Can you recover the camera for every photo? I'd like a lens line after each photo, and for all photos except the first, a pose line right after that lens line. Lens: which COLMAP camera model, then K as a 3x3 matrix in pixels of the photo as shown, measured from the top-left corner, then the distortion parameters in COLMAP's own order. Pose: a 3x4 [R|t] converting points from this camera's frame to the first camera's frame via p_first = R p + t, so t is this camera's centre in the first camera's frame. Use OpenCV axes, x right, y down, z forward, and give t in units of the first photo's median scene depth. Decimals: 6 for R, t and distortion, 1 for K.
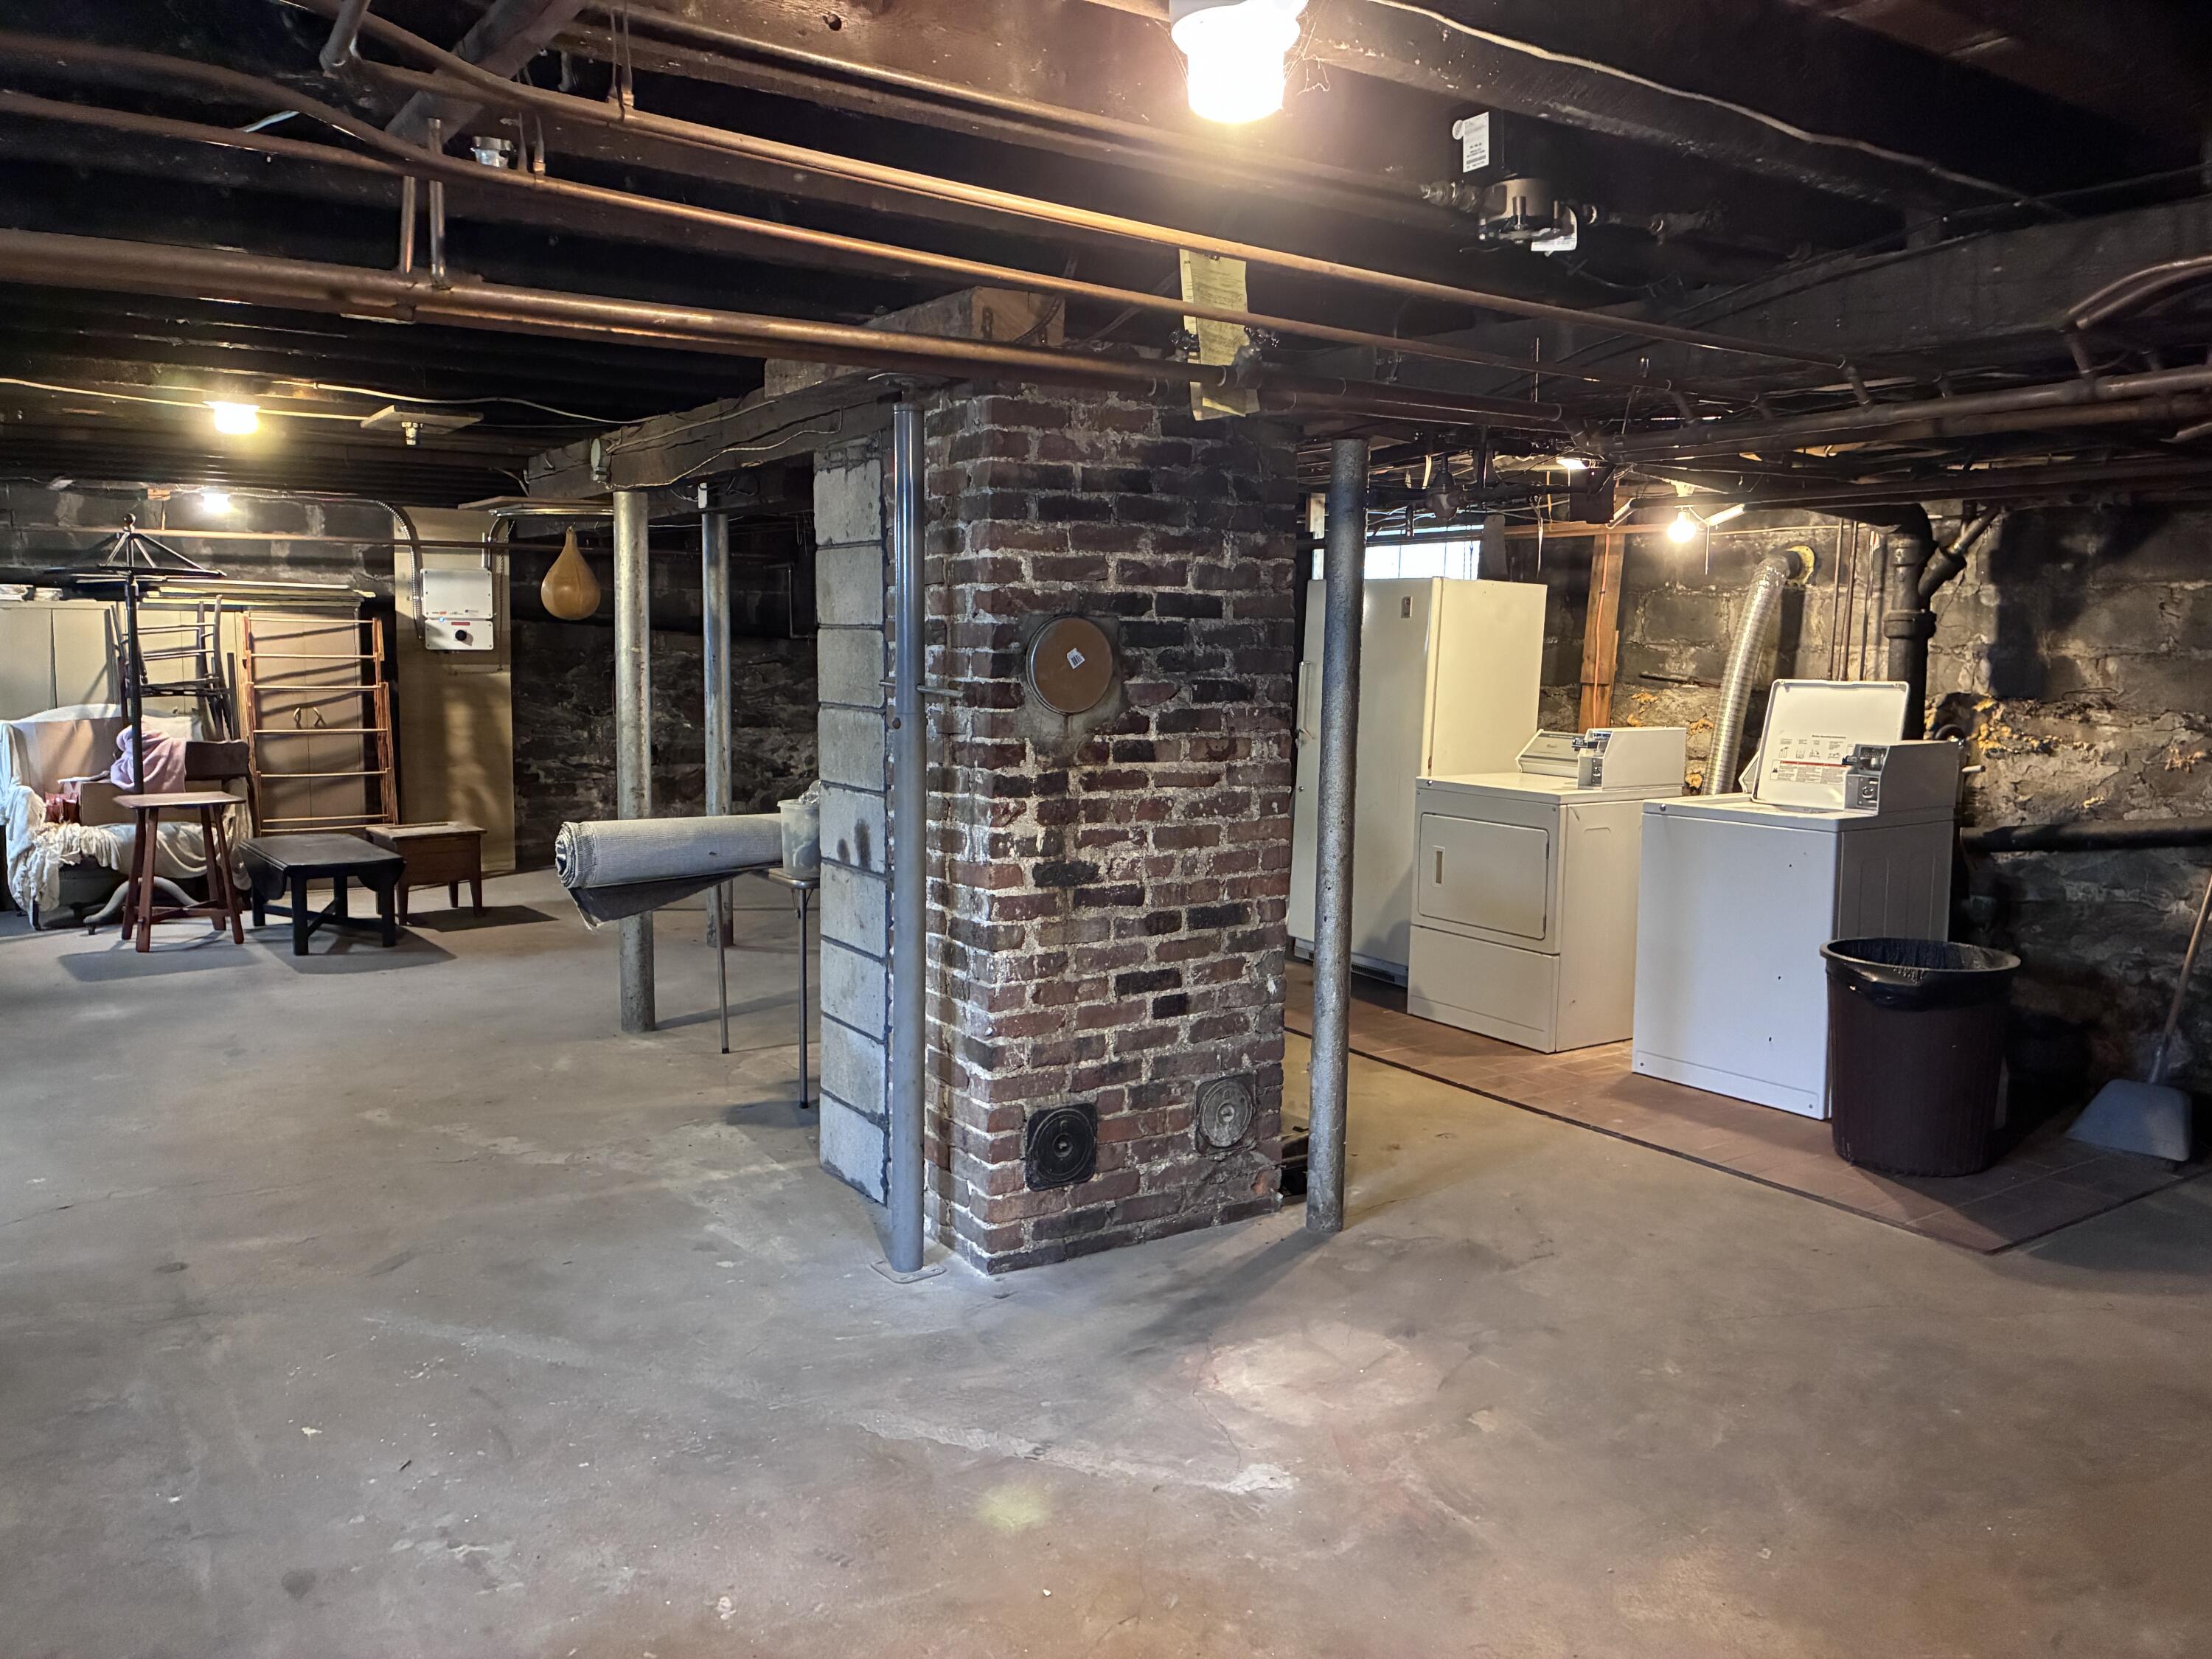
lens RADIAL K [[1693.3, 0, 1109.6], [0, 1693.3, 829.5], [0, 0, 1]] dist [0.021125, -0.024178]
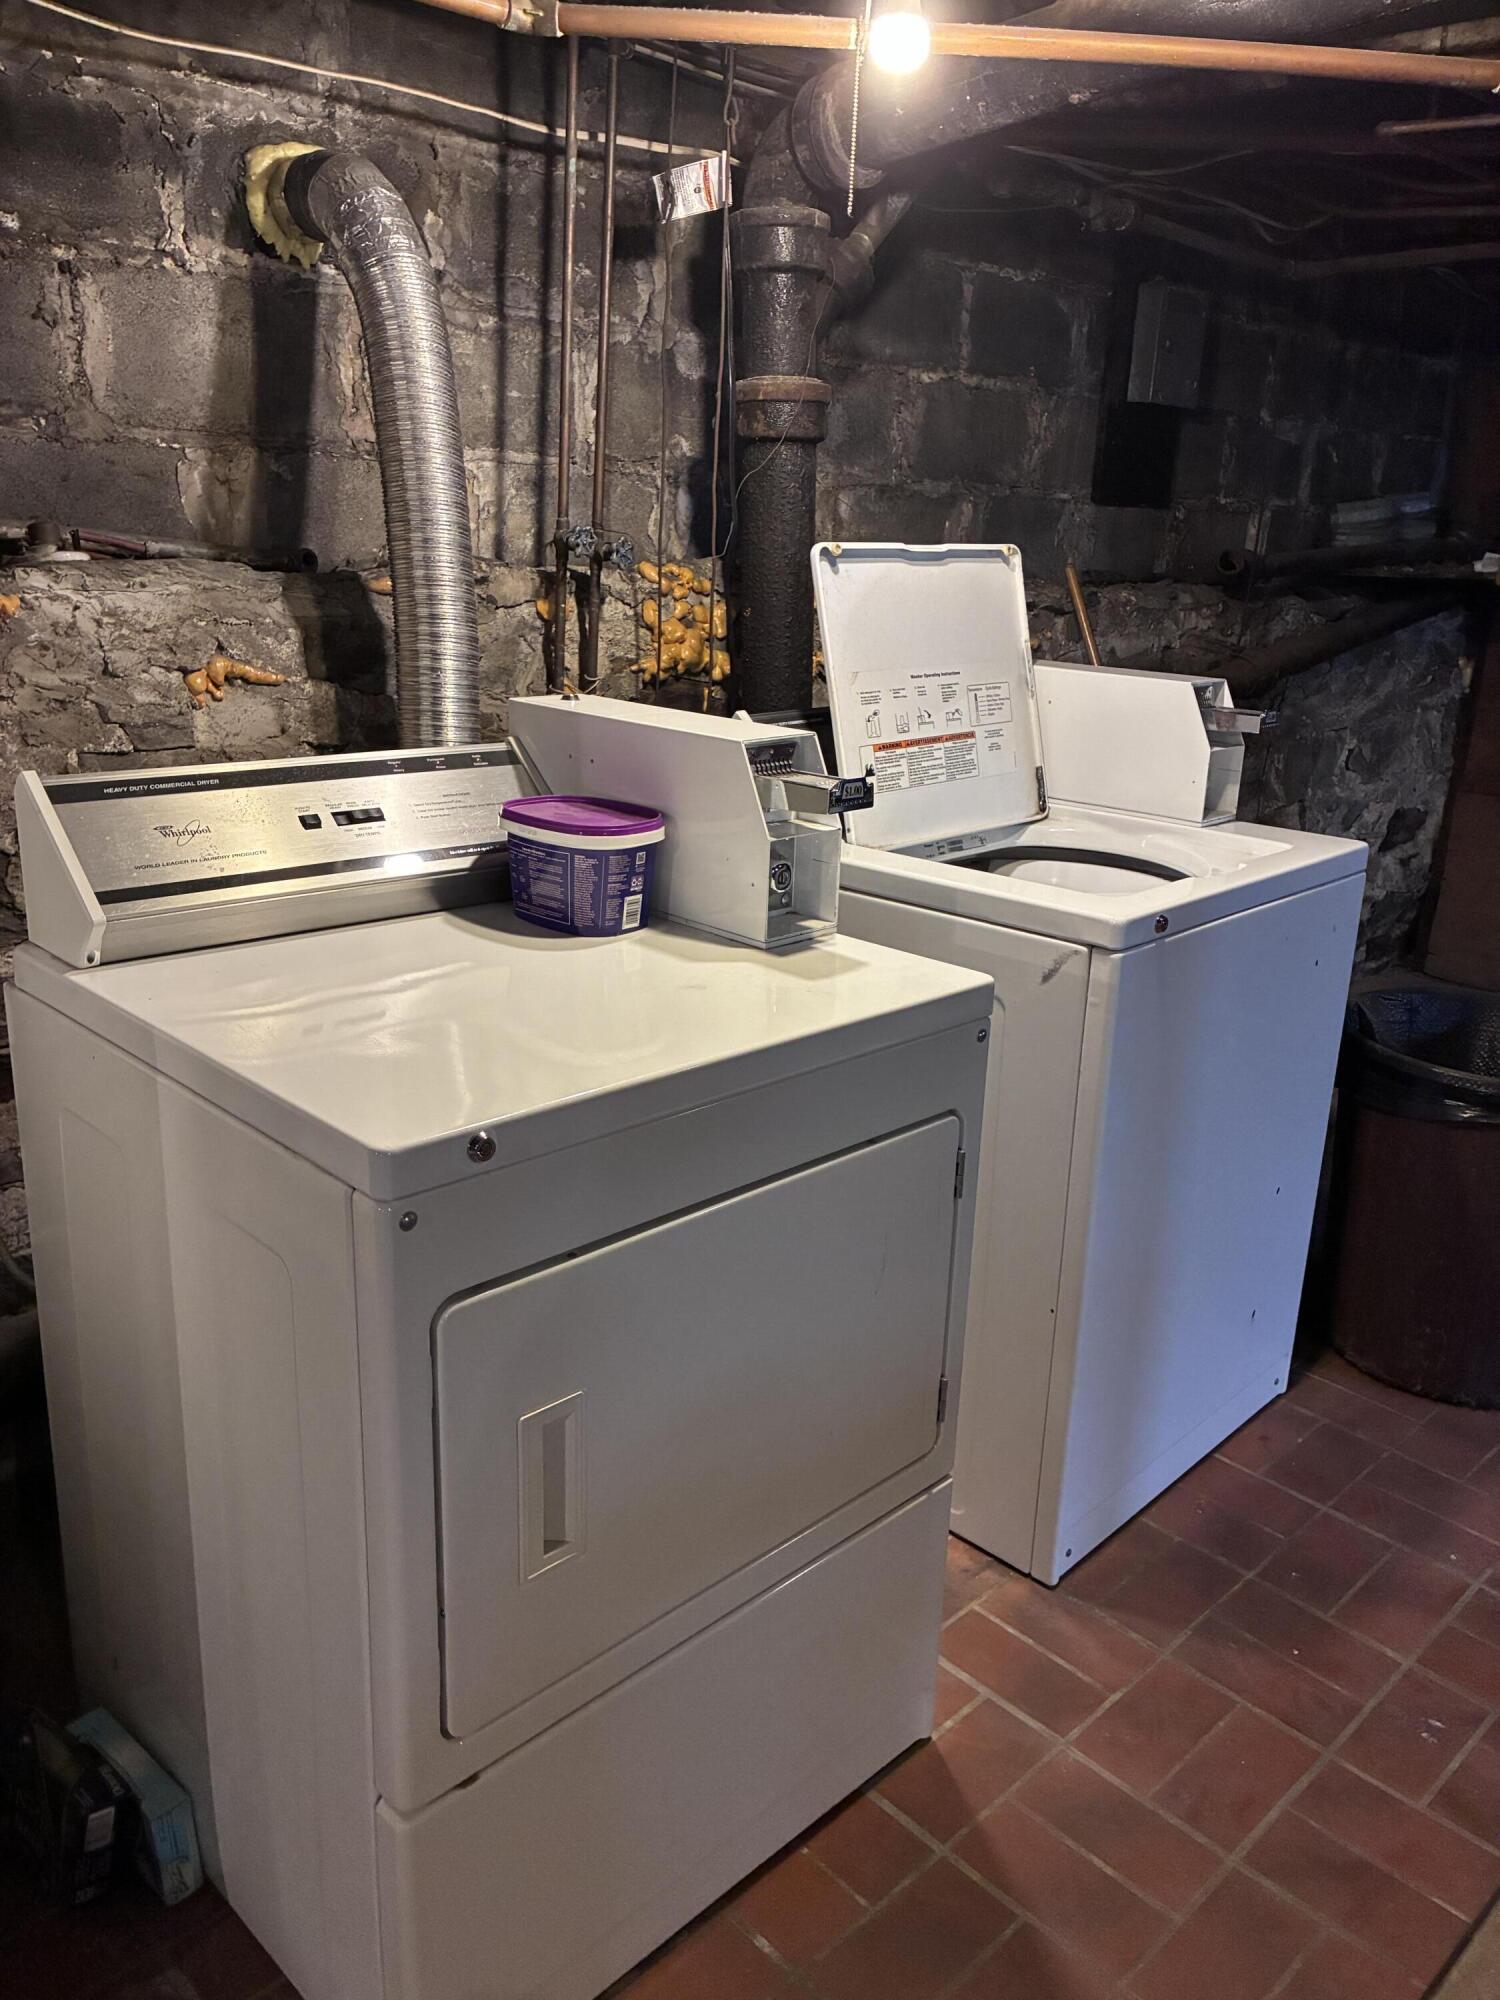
lens RADIAL K [[1531.0, 0, 749.4], [0, 1531.0, 999.5], [0, 0, 1]] dist [0.021125, -0.024178]
pose [[-0.203846, -0.308584, 0.929098, 0.030500], [0.072296, 0.941688, 0.328628, -0.105903], [-0.976330, 0.134160, -0.169650, 1.082989]]
